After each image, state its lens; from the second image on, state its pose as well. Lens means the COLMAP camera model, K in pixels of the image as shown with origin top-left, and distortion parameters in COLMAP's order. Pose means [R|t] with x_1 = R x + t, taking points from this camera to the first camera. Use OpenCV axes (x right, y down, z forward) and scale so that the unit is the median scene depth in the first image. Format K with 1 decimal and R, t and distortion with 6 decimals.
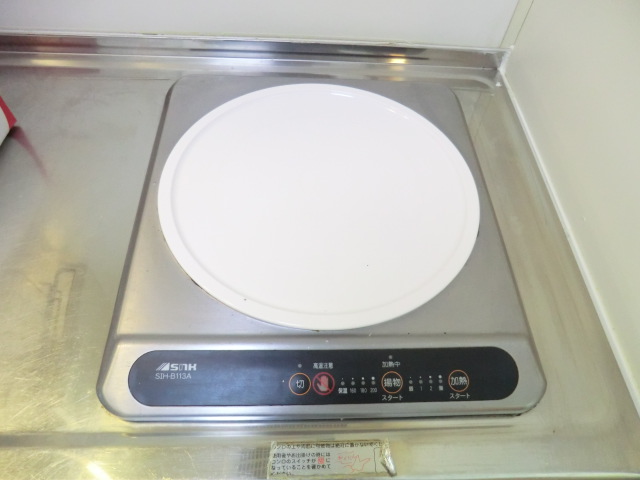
lens RADIAL K [[453.6, 0, 320.5], [0, 453.6, 247.9], [0, 0, 1]] dist [-0.099135, 0.085022]
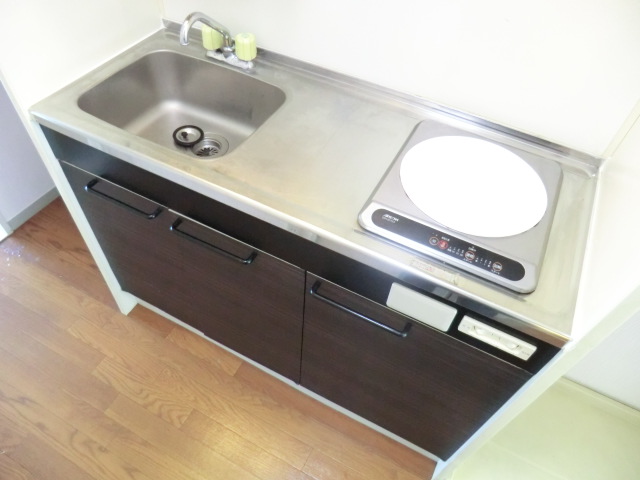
lens RADIAL K [[453.6, 0, 320.5], [0, 453.6, 247.9], [0, 0, 1]] dist [-0.099135, 0.085022]
pose [[0.873615, 0.365422, -0.321347, 0.159697], [-0.402872, 0.913515, -0.056439, 0.524481], [0.272931, 0.178767, 0.945278, -1.094814]]
